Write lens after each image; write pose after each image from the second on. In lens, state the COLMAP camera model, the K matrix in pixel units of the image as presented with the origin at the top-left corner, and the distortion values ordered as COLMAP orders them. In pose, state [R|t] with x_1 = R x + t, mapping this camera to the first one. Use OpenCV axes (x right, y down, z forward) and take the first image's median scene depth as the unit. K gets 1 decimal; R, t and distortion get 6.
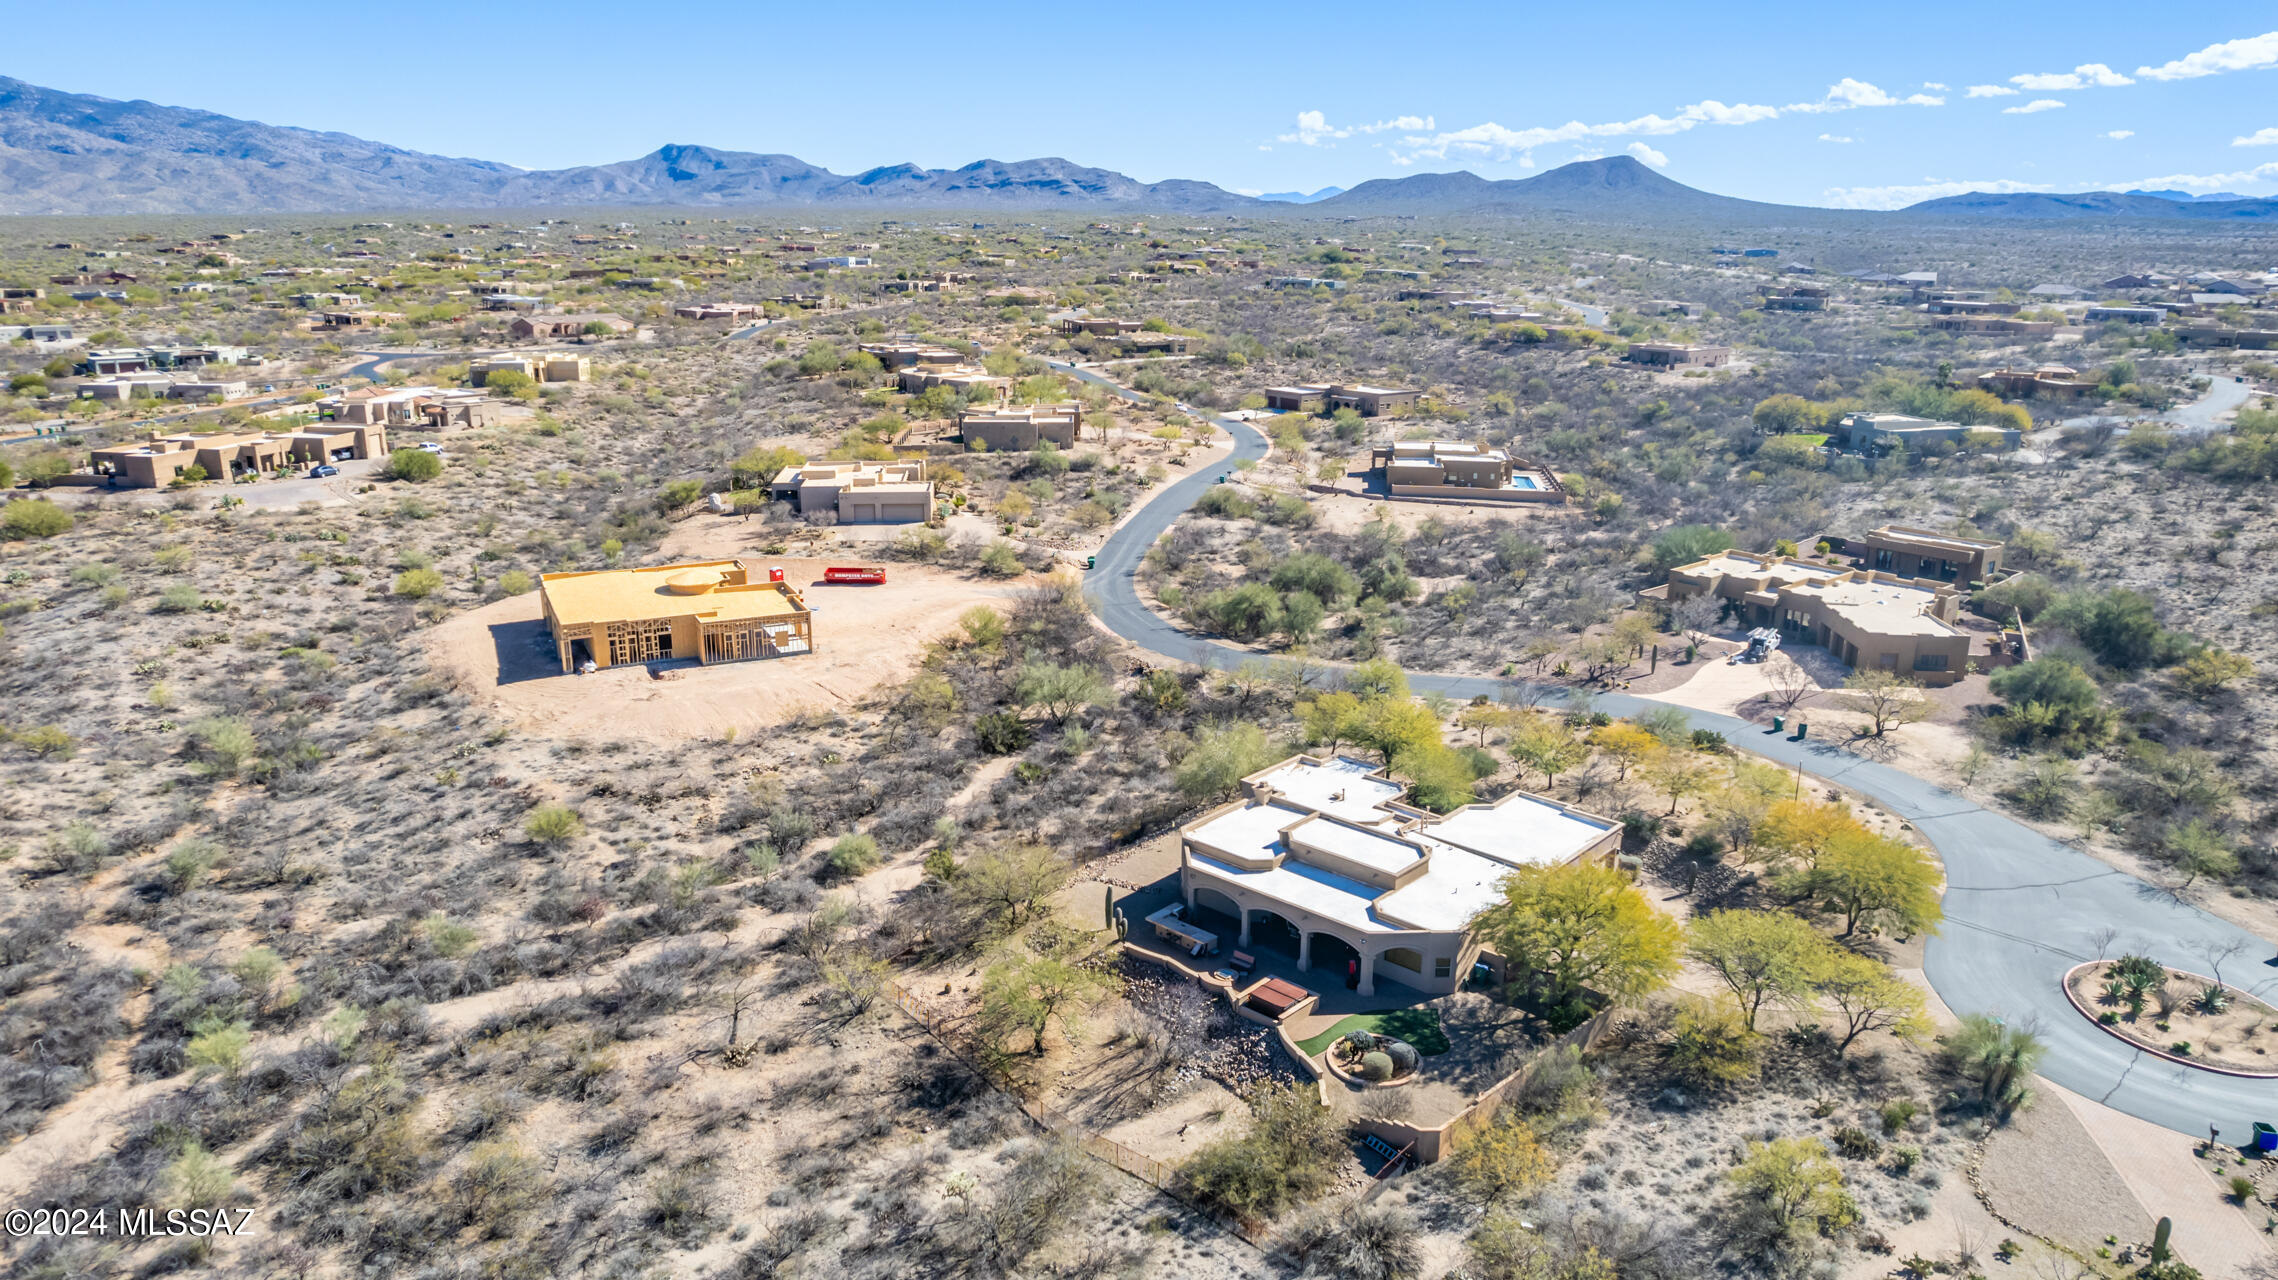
lens RADIAL K [[1468.1, 0, 1137.1], [0, 1468.1, 628.6], [0, 0, 1]] dist [-0.092249, 0.084706]
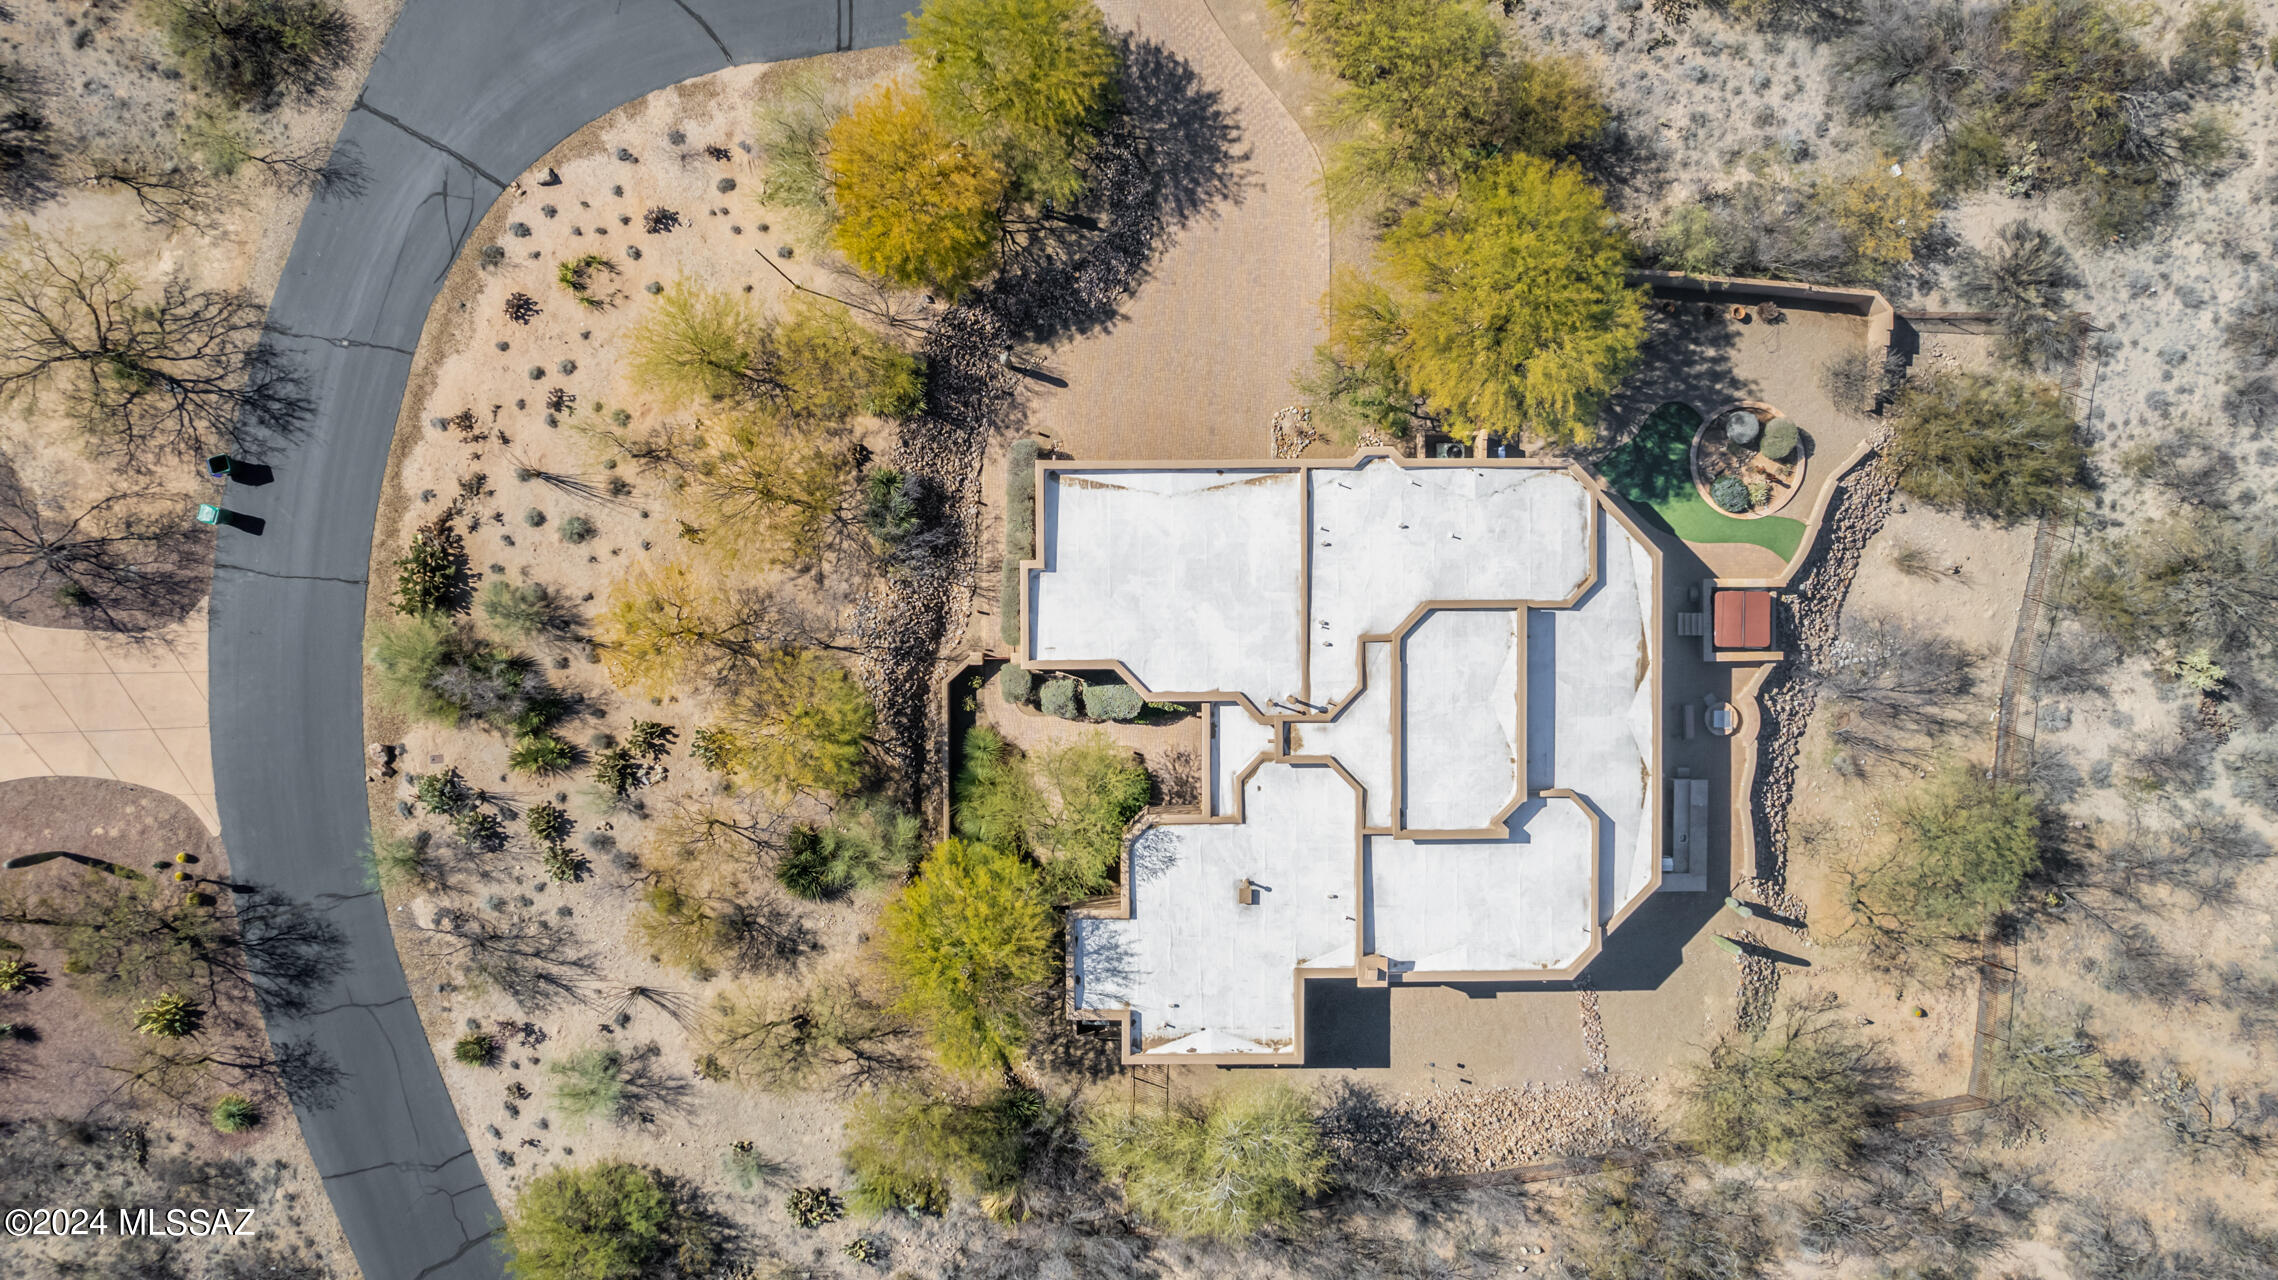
lens RADIAL K [[1468.1, 0, 1137.1], [0, 1468.1, 628.6], [0, 0, 1]] dist [-0.092249, 0.084706]
pose [[-0.679284, -0.733831, -0.008072, 0.118573], [0.211152, -0.205967, 0.955506, -0.202968], [-0.702843, 0.647356, 0.294860, 0.378103]]
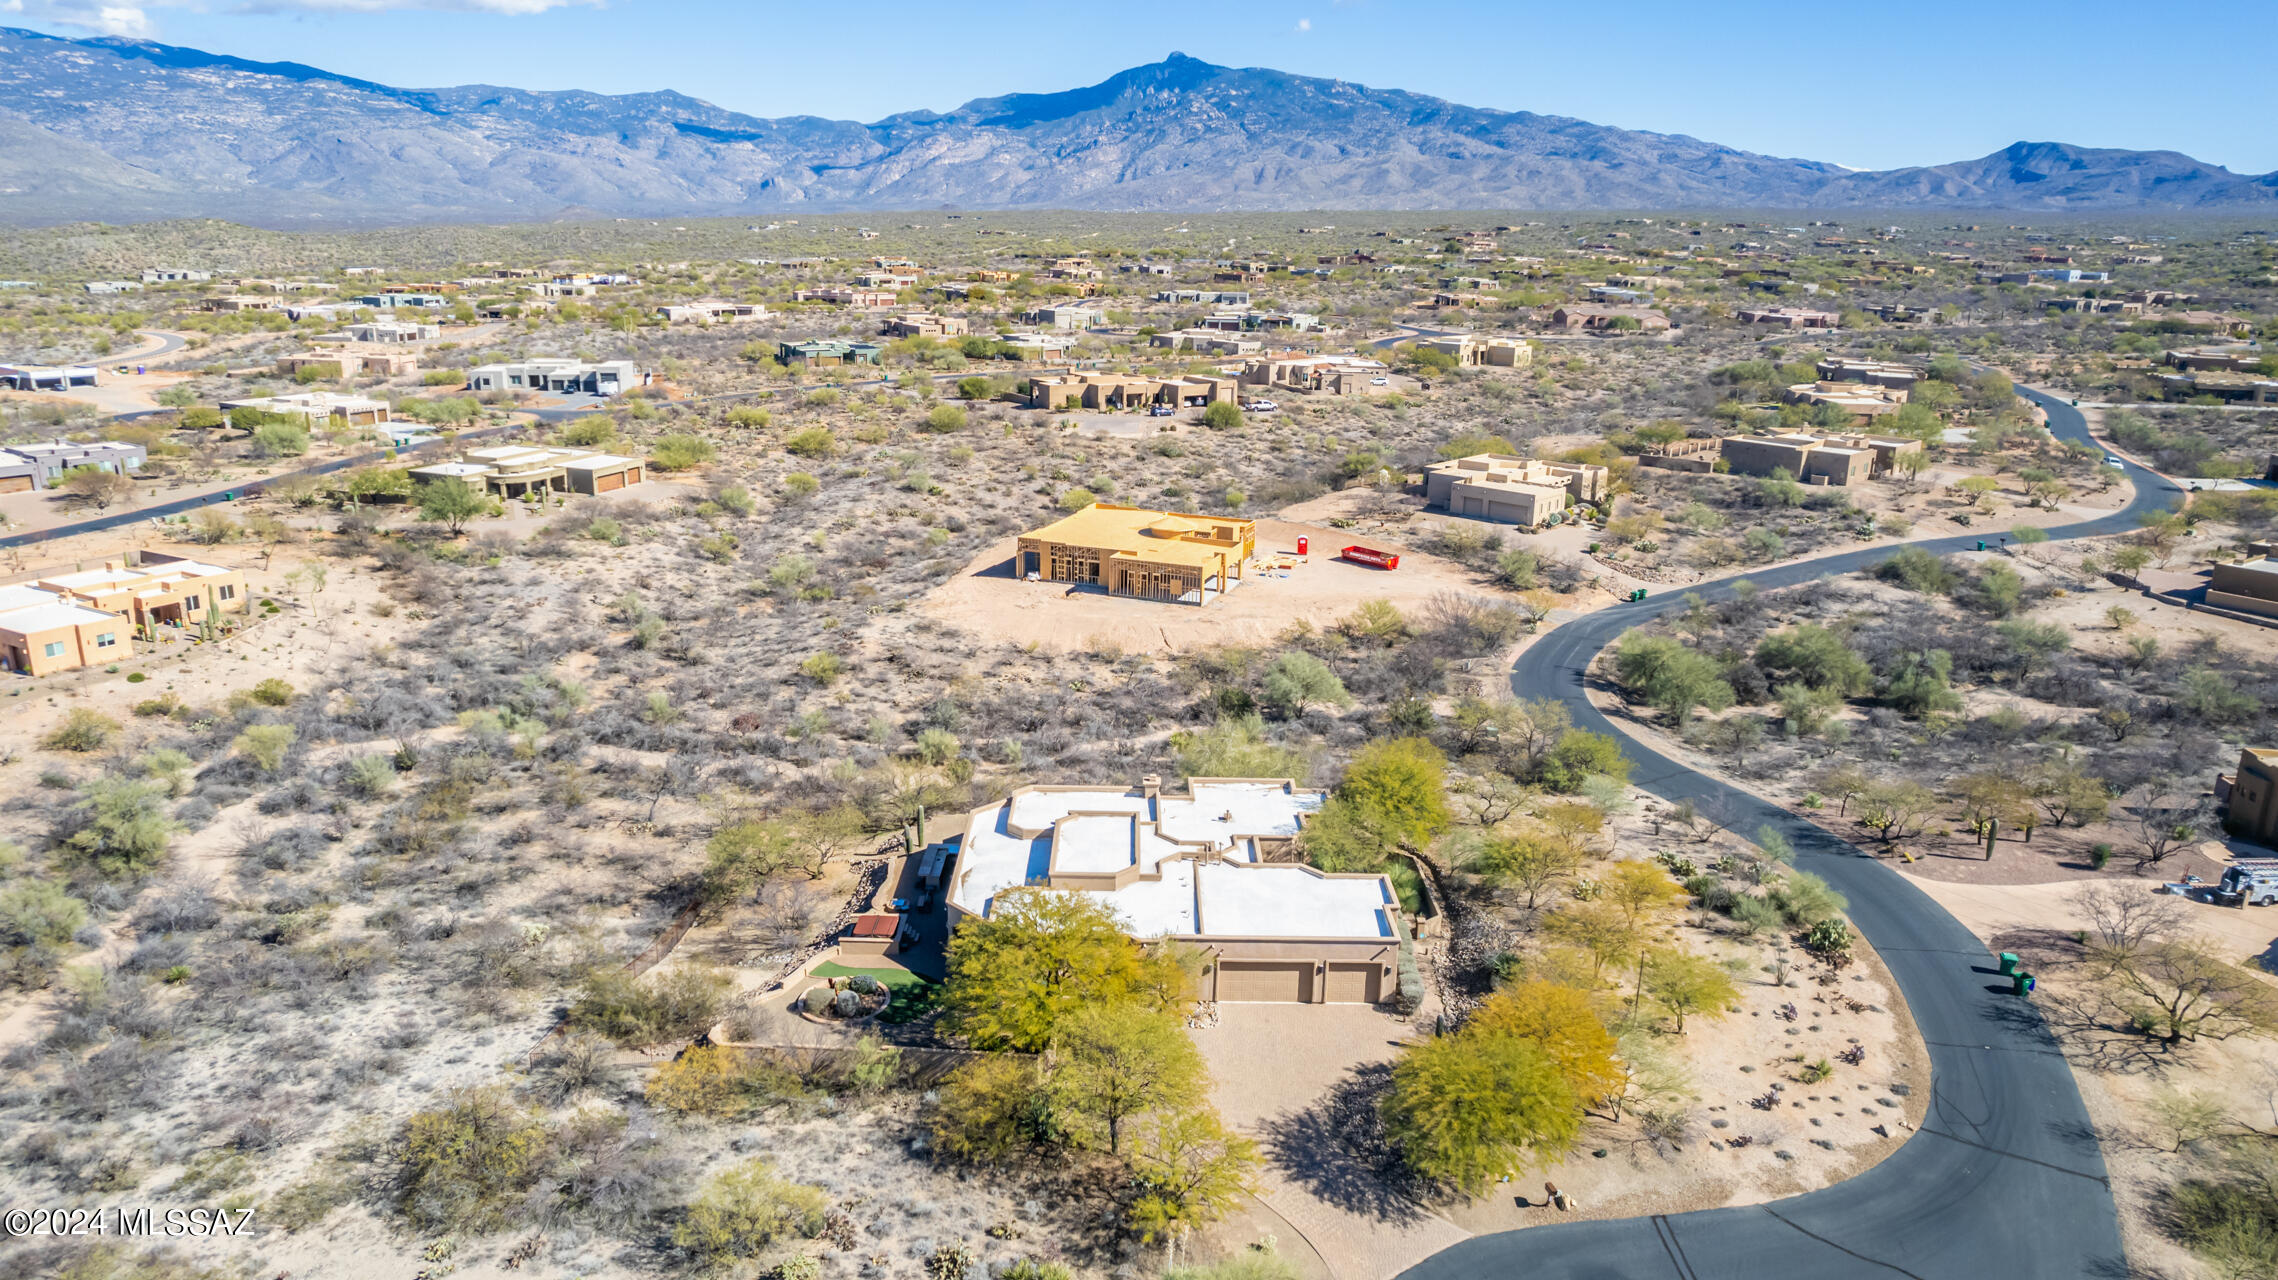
lens RADIAL K [[1468.1, 0, 1137.1], [0, 1468.1, 628.6], [0, 0, 1]] dist [-0.092249, 0.084706]
pose [[0.675134, 0.205380, -0.708529, 0.352534], [-0.205656, 0.974785, 0.086597, -0.035125], [0.708449, 0.087249, 0.700349, 0.138942]]
